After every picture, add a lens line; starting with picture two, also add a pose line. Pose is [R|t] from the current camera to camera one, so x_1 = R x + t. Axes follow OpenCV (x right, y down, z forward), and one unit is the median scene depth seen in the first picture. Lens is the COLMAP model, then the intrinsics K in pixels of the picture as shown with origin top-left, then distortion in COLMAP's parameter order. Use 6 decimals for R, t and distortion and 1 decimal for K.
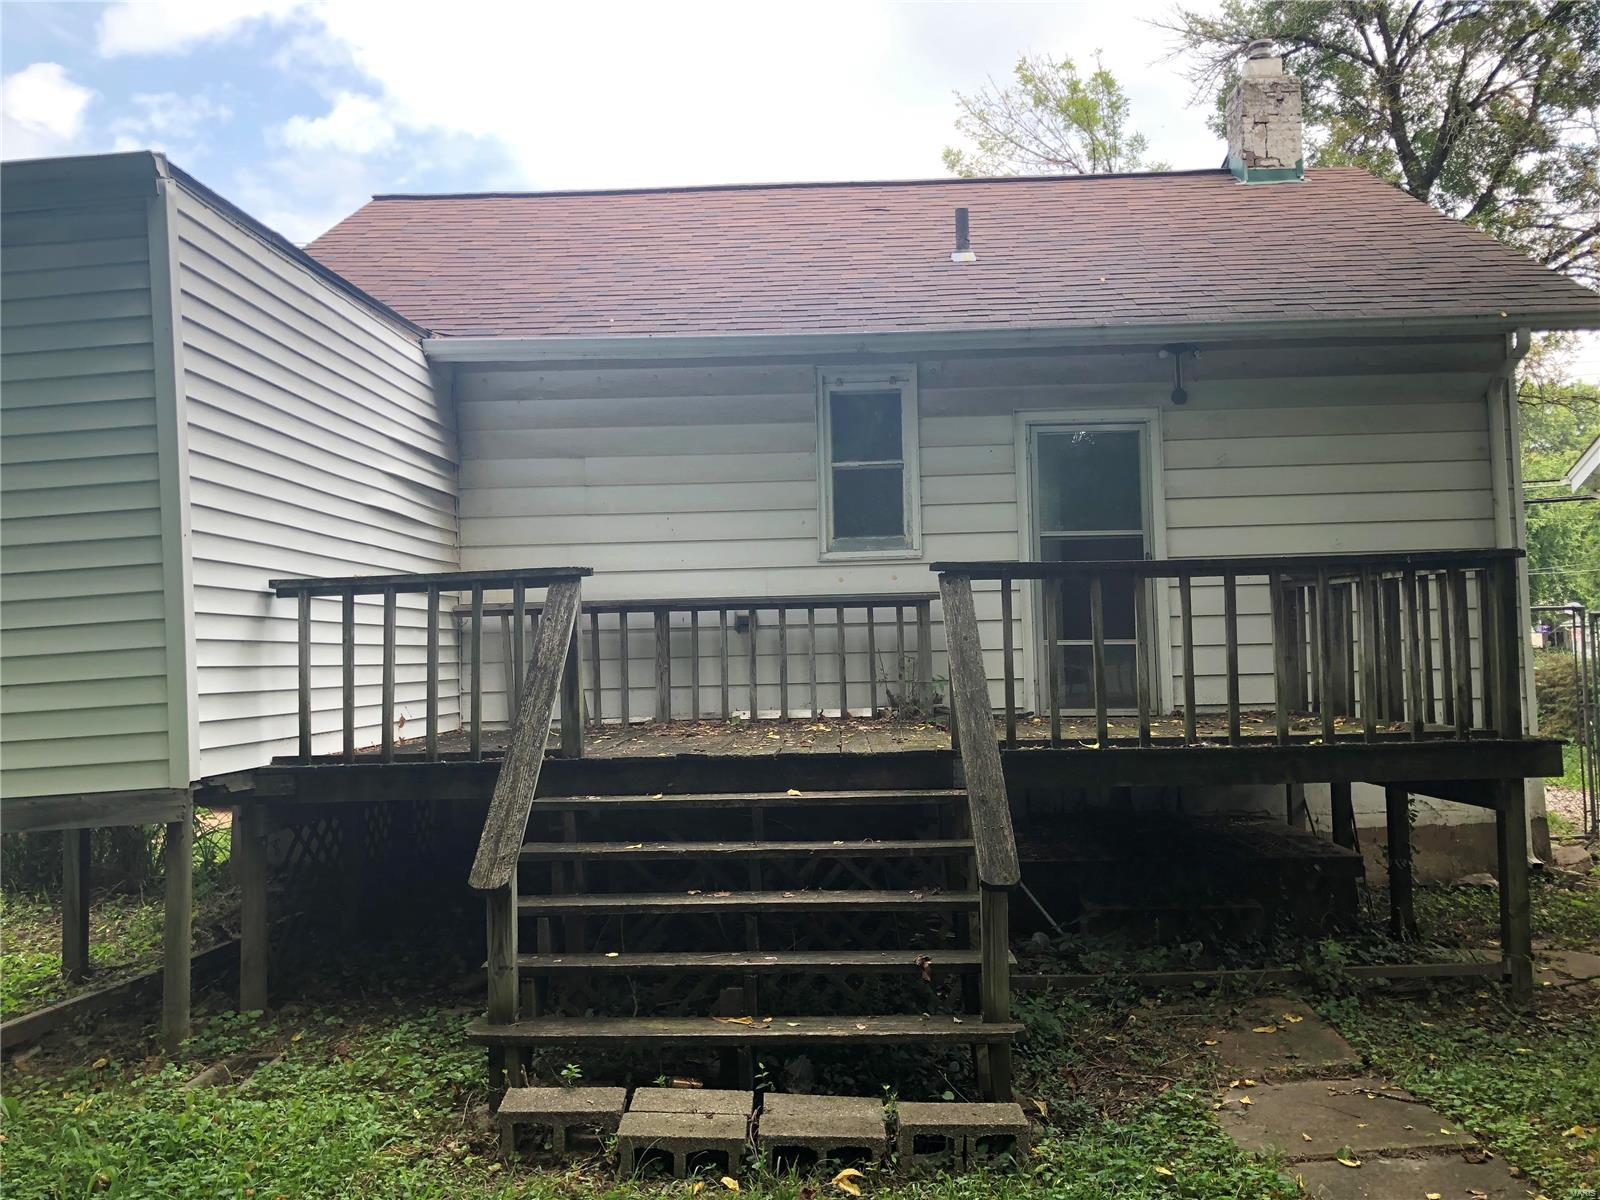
lens RADIAL K [[1274.6, 0, 800.0], [0, 1274.6, 600.0], [0, 0, 1]] dist [0.007148, -0.007076]
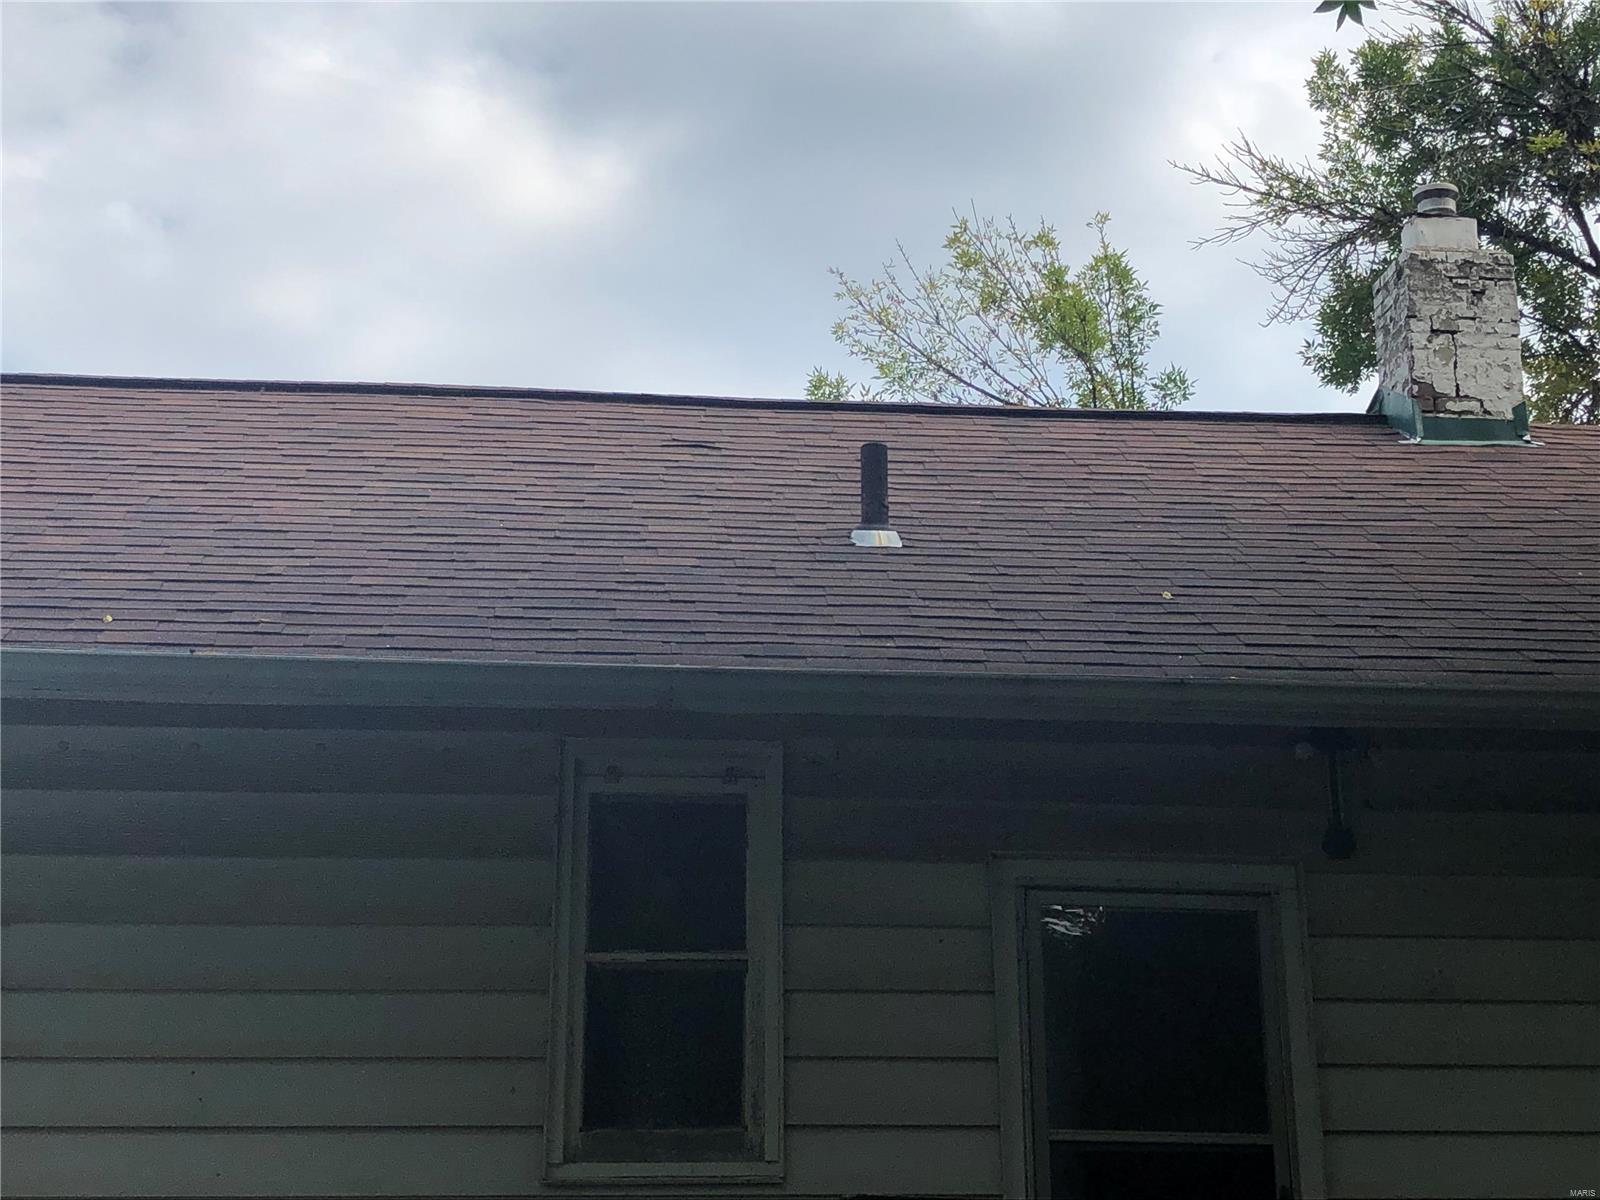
lens RADIAL K [[2417.0, 0, 800.0], [0, 2417.0, 600.0], [0, 0, 1]] dist [0.246404, -0.923327]
pose [[0.991391, 0.056868, 0.117943, -0.006508], [-0.024286, 0.964994, -0.261146, -0.005379], [-0.128665, 0.256033, 0.958067, 0.114789]]
